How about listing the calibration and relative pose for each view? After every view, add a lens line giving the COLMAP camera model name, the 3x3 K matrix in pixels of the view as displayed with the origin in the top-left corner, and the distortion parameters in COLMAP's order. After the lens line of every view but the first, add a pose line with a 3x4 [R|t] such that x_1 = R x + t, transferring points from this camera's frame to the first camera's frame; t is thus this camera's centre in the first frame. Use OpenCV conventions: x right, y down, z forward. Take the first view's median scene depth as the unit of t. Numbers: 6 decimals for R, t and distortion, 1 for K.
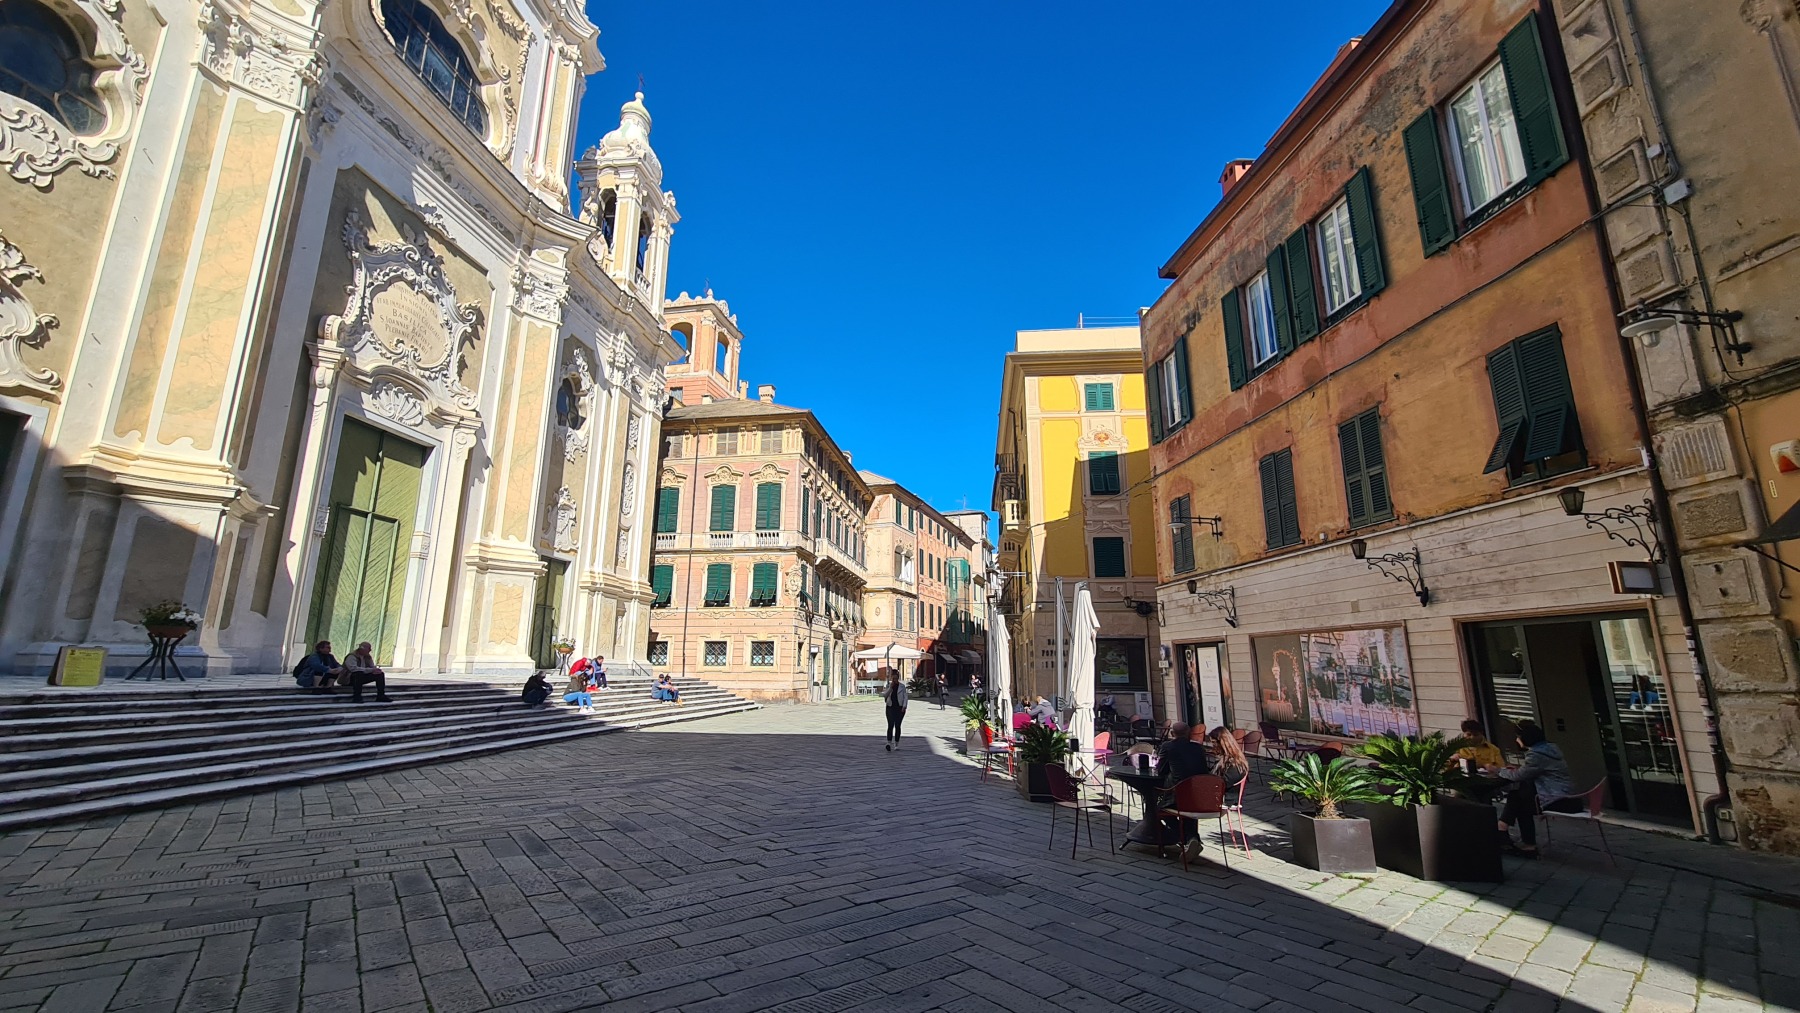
lens RADIAL K [[717.7, 0, 893.3], [0, 717.7, 506.0], [0, 0, 1]] dist [-0.008473, -0.001443]
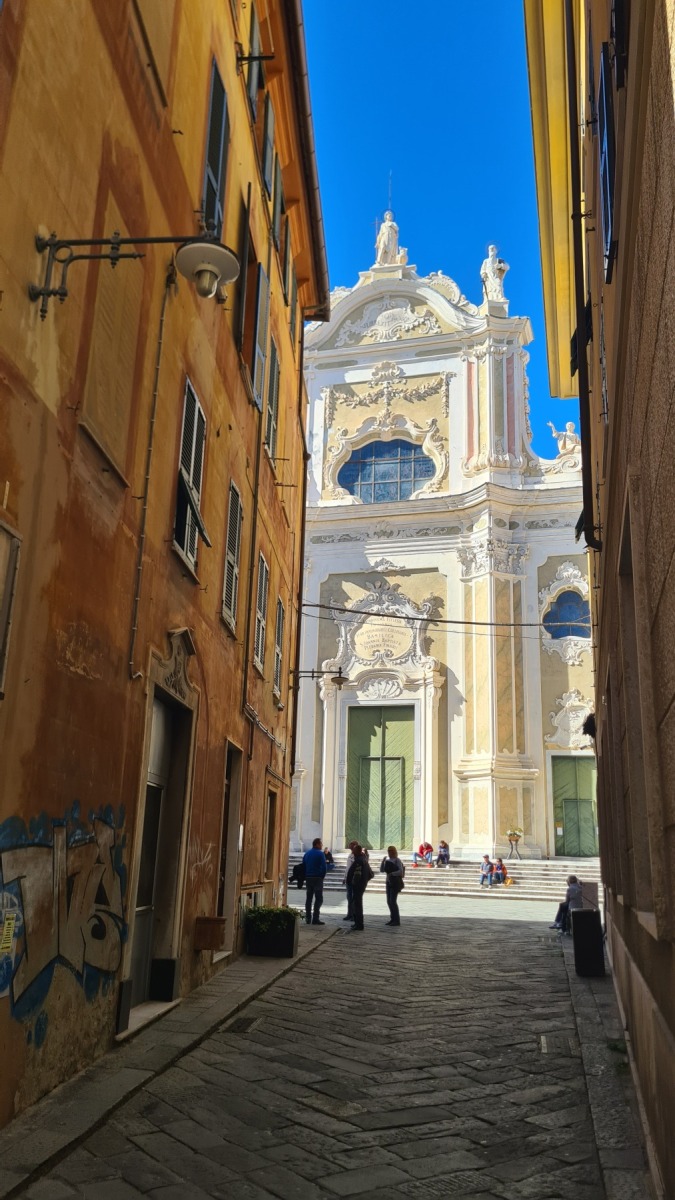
lens RADIAL K [[926.6, 0, 335.4], [0, 926.6, 600.7], [0, 0, 1]] dist [0.037726, -0.014808]
pose [[-0.149964, -0.283693, -0.947116, 1.382732], [0.188296, 0.932221, -0.309045, 0.304805], [0.970595, -0.224684, -0.086382, 1.113594]]
